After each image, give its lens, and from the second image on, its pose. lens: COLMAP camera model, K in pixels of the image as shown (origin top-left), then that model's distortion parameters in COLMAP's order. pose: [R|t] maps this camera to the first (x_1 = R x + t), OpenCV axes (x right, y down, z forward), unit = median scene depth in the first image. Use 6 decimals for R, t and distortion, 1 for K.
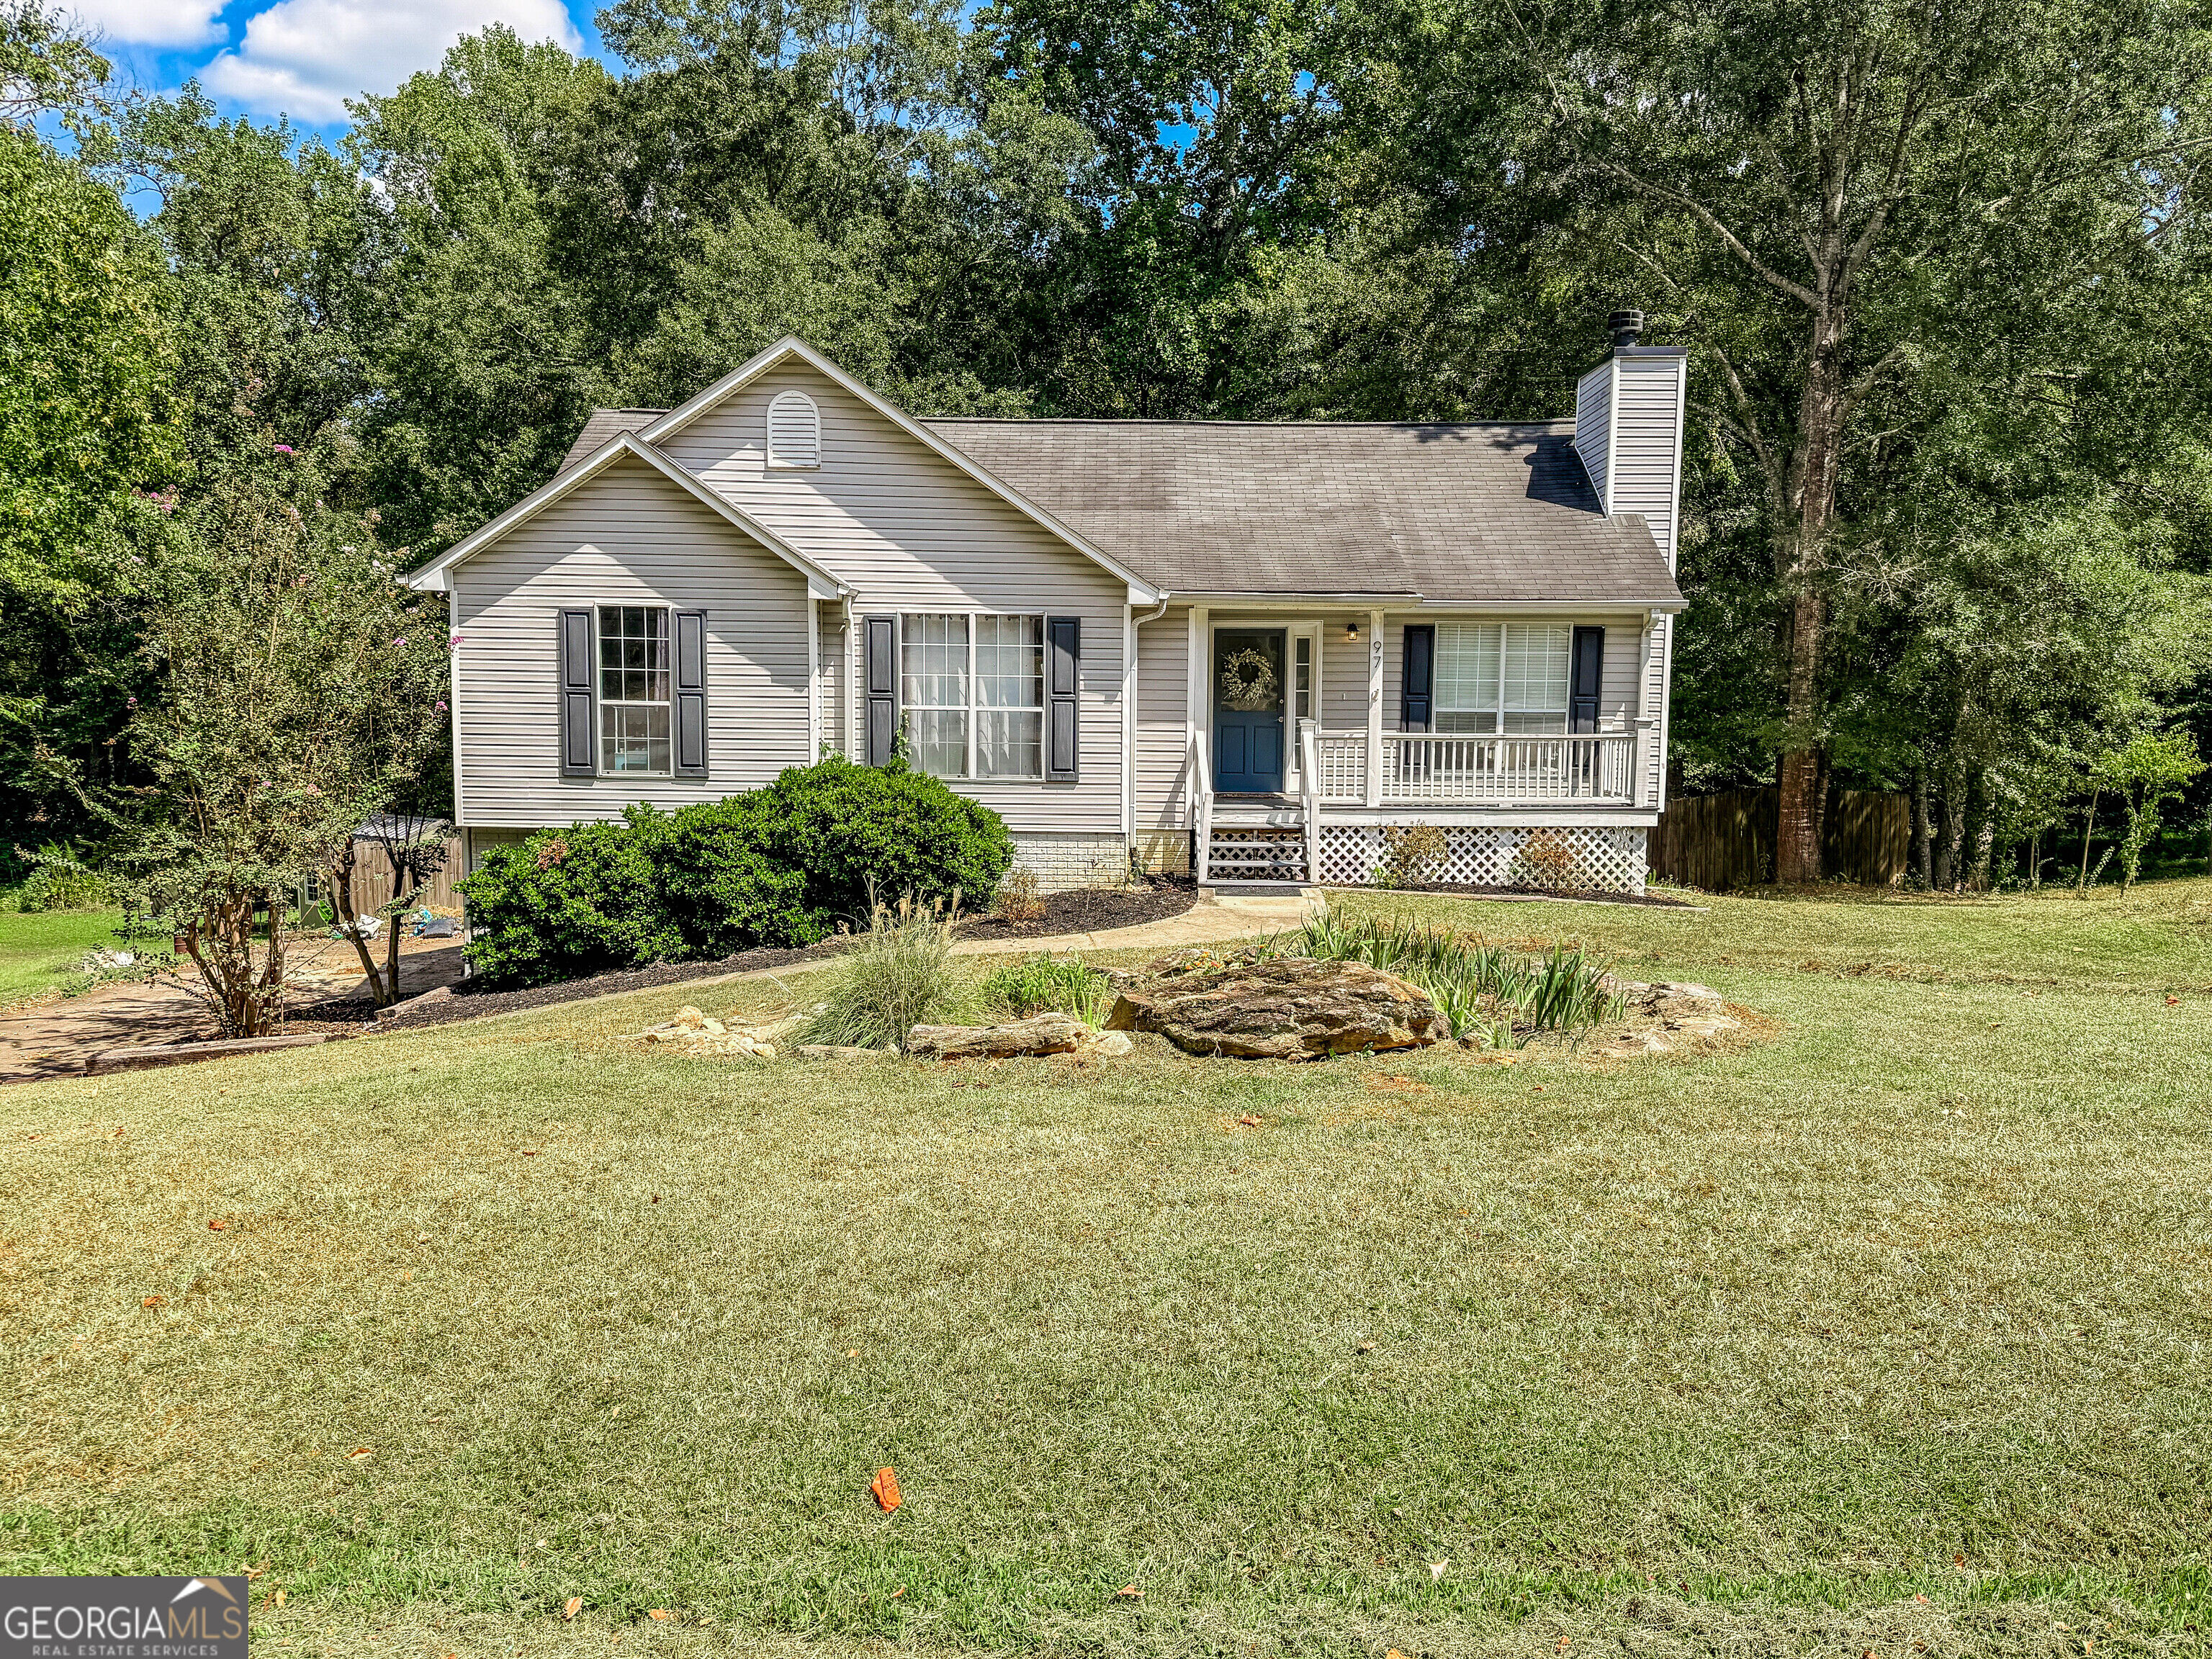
lens RADIAL K [[1686.9, 0, 1102.3], [0, 1686.9, 840.7], [0, 0, 1]] dist [0.030892, -0.021842]
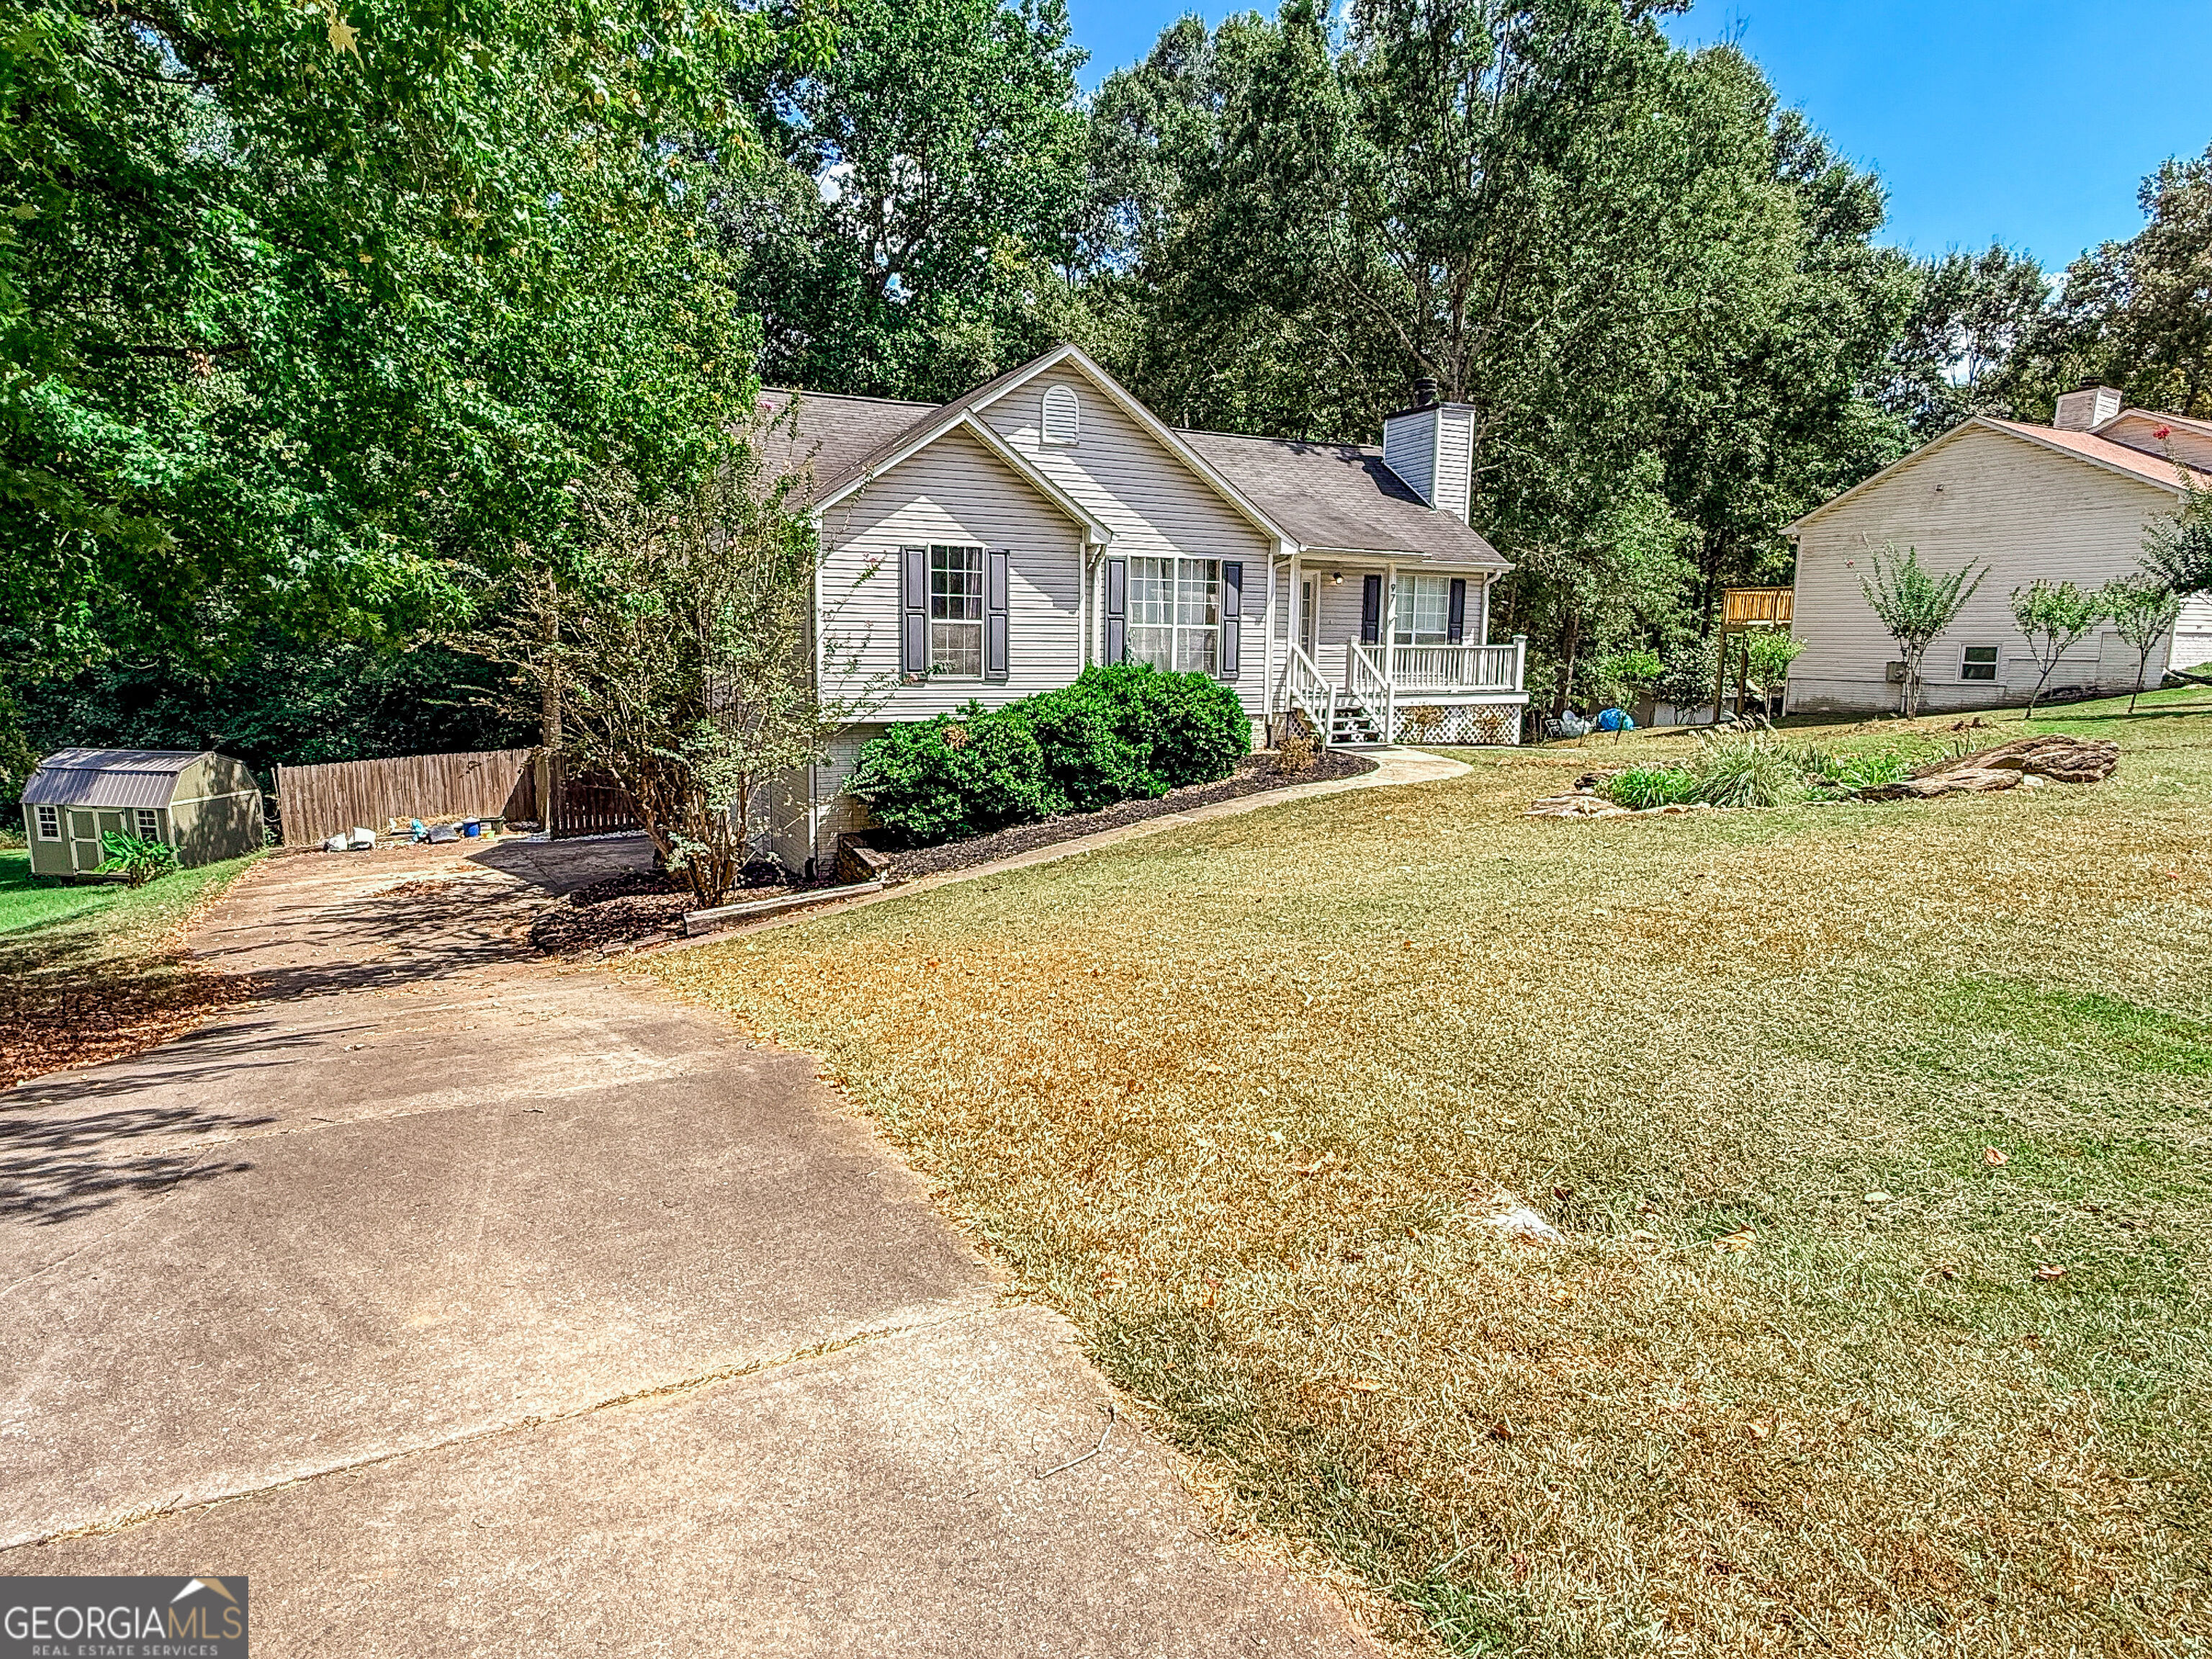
lens RADIAL K [[1279.1, 0, 1101.0], [0, 1279.1, 823.7], [0, 0, 1]] dist [-0.019091, 0.001495]
pose [[0.895302, -0.064807, 0.440719, -0.609851], [0.043341, 0.997340, 0.058612, 0.018848], [-0.443345, -0.033374, 0.895729, 0.078045]]
